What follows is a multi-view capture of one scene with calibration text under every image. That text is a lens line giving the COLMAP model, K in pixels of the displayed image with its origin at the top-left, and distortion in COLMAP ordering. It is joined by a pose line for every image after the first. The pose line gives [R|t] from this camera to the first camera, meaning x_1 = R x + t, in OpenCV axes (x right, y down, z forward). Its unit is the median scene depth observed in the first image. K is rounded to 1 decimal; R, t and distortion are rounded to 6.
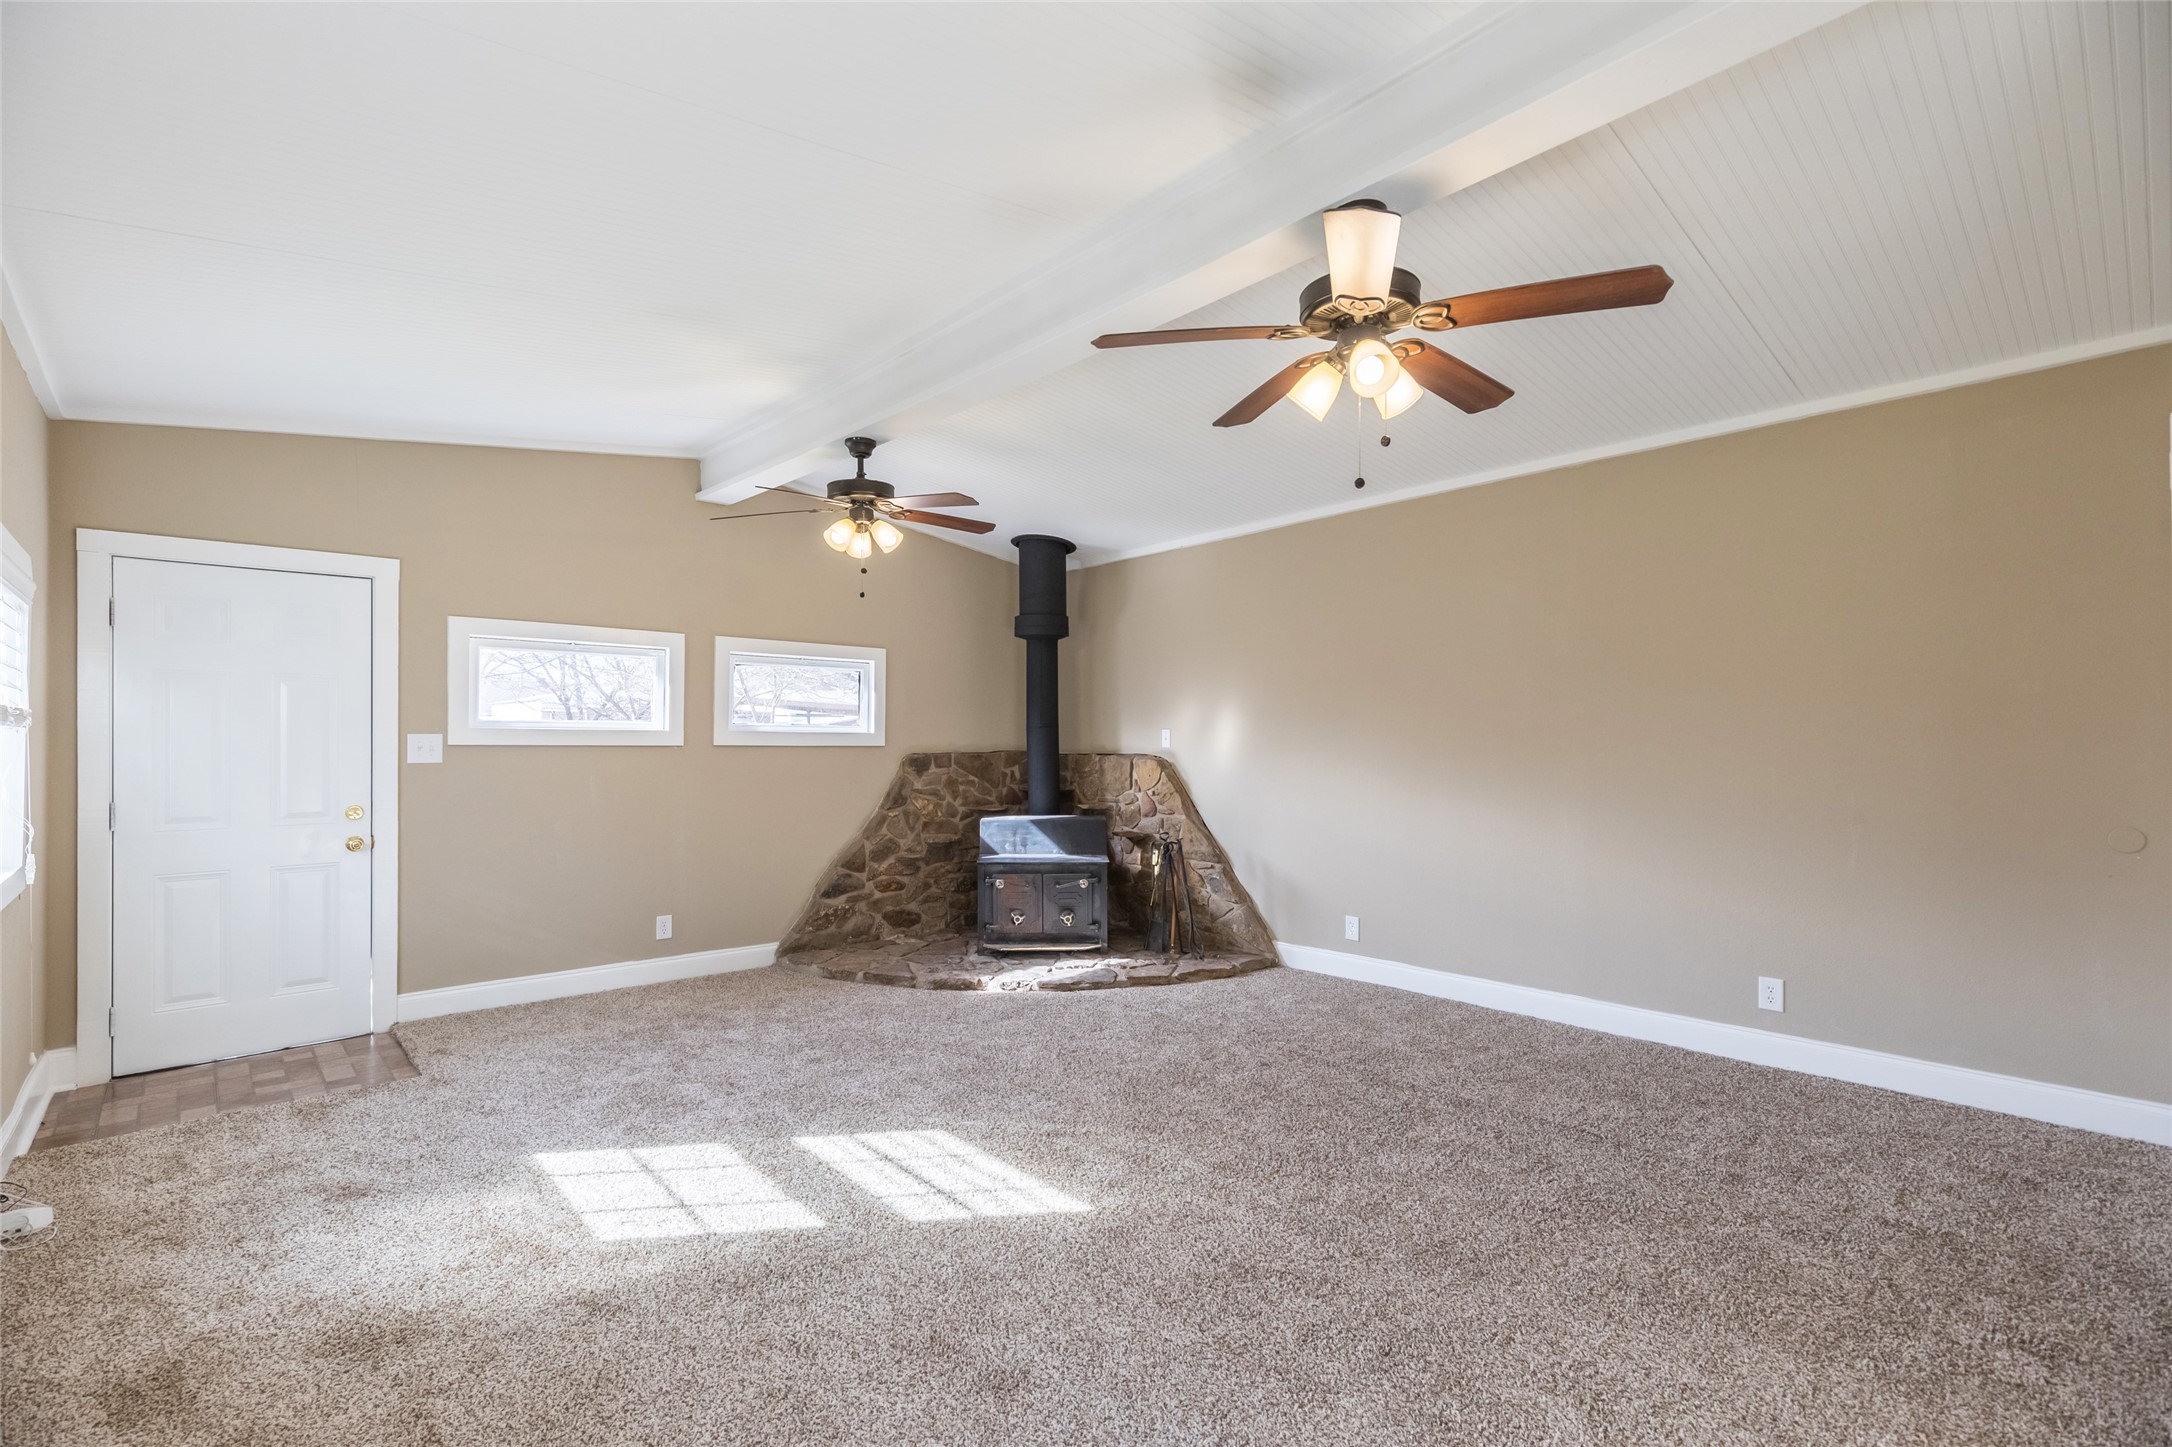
lens RADIAL K [[1008.5, 0, 1086.0], [0, 1008.5, 735.7], [0, 0, 1]] dist [0.010259, 0.000624]
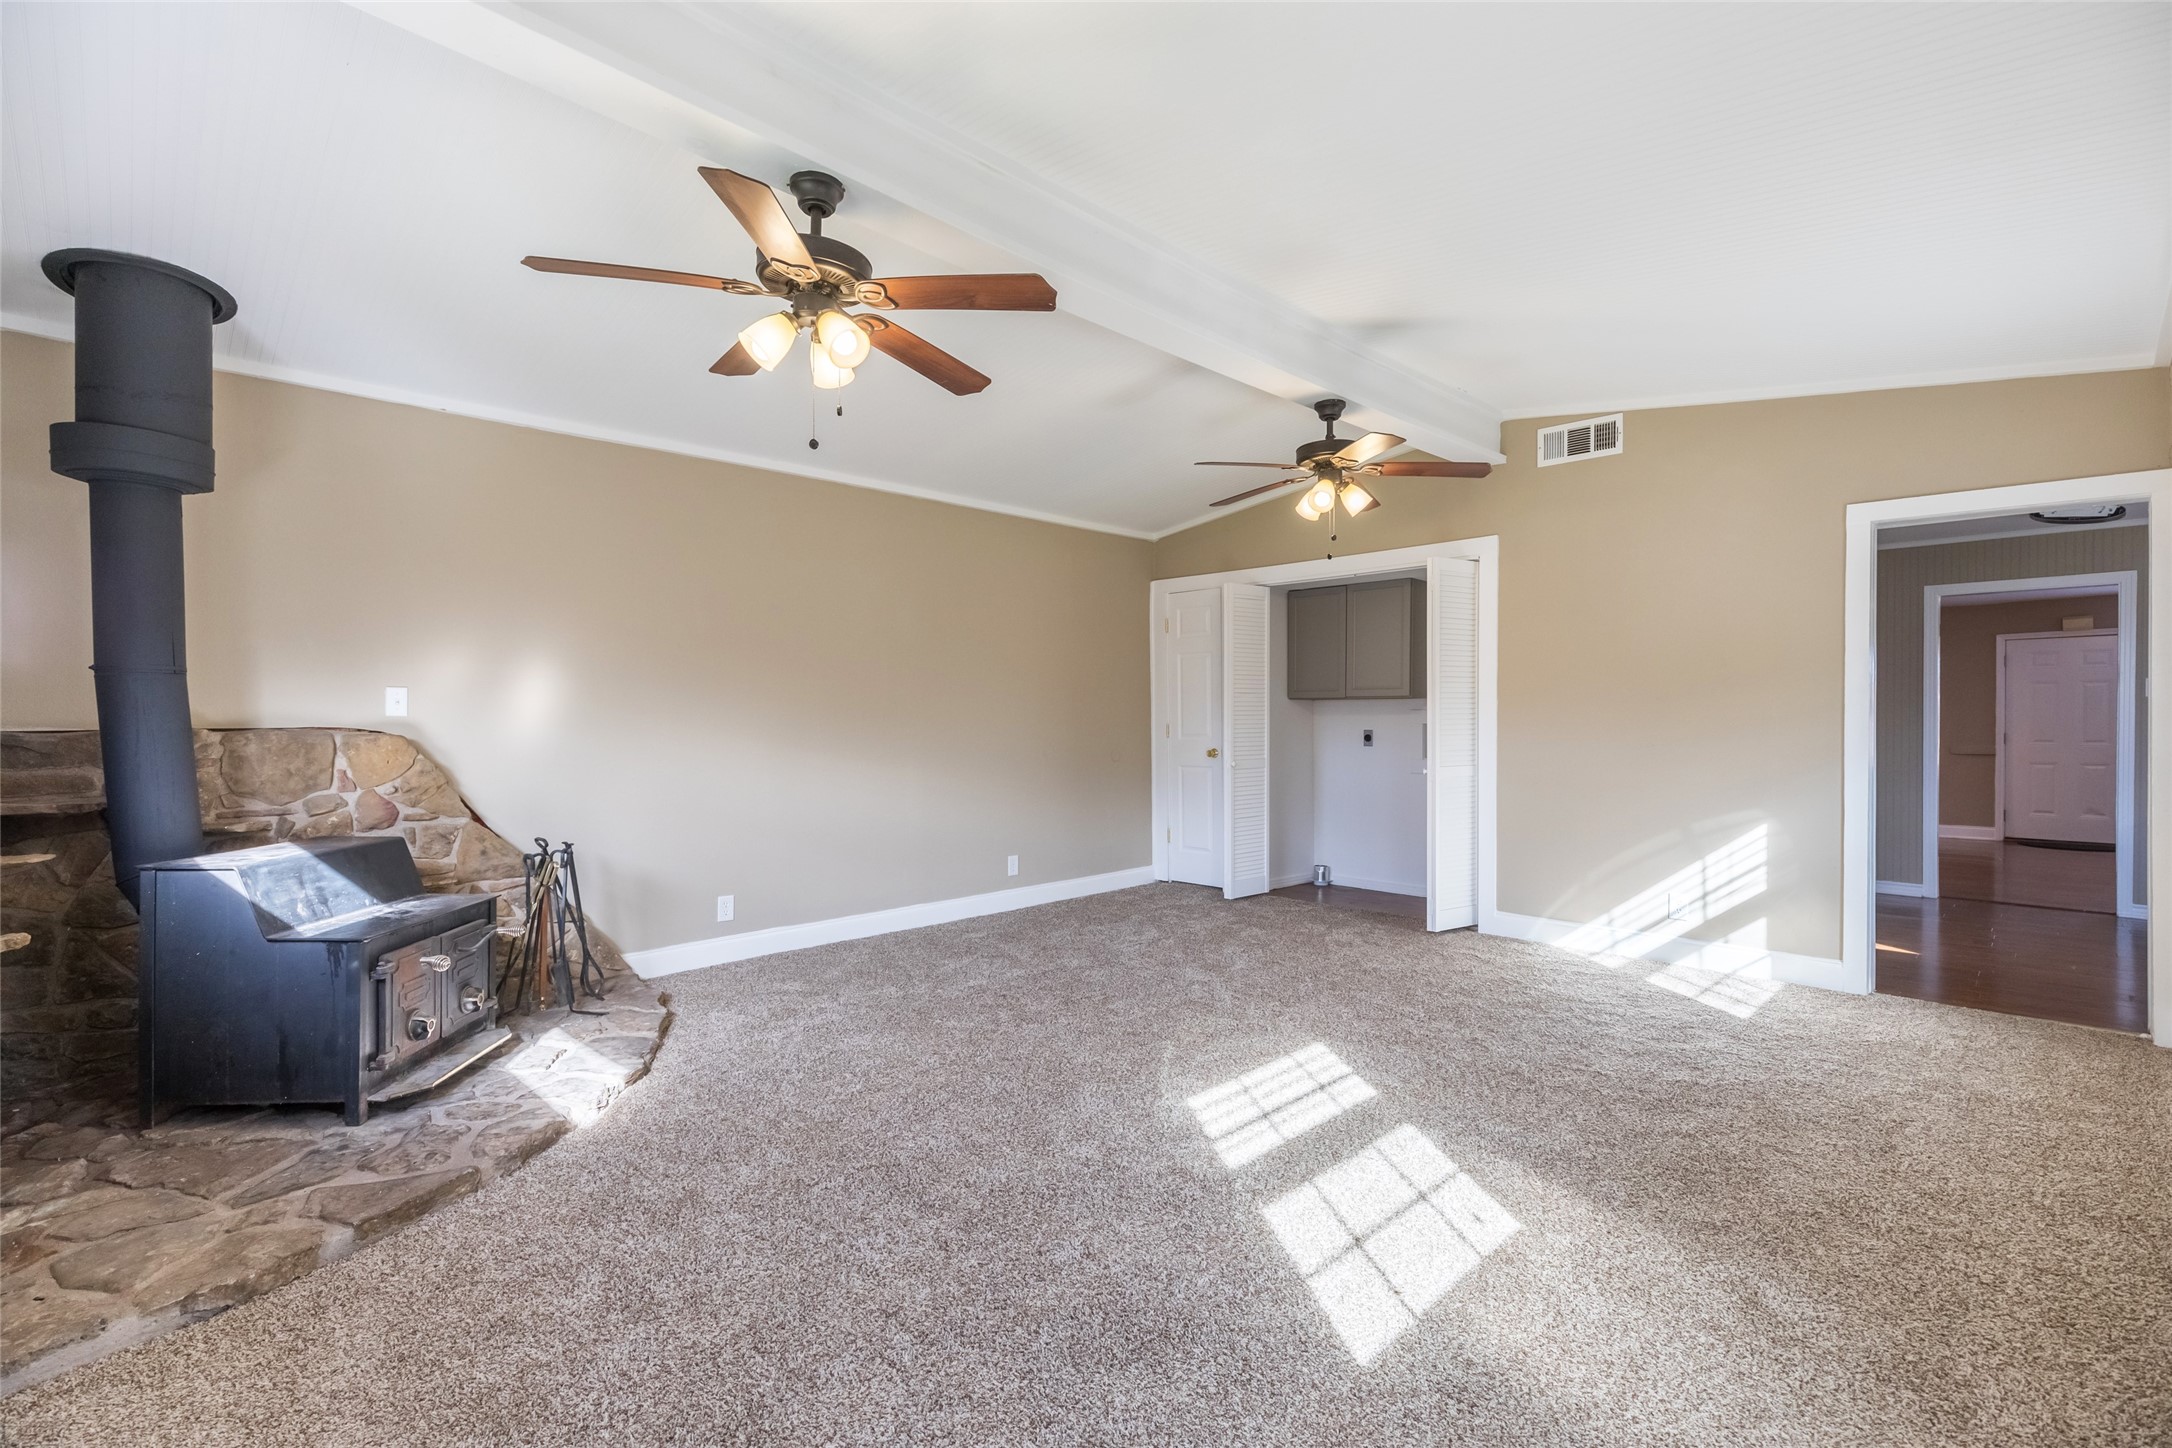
lens RADIAL K [[1008.5, 0, 1072.1], [0, 1008.5, 729.9], [0, 0, 1]] dist [0.010259, 0.000624]
pose [[-0.059634, -0.005699, 0.998204, -0.920624], [0.002988, 0.999978, 0.005888, 0.027815], [-0.998216, 0.003334, -0.059616, 0.980430]]
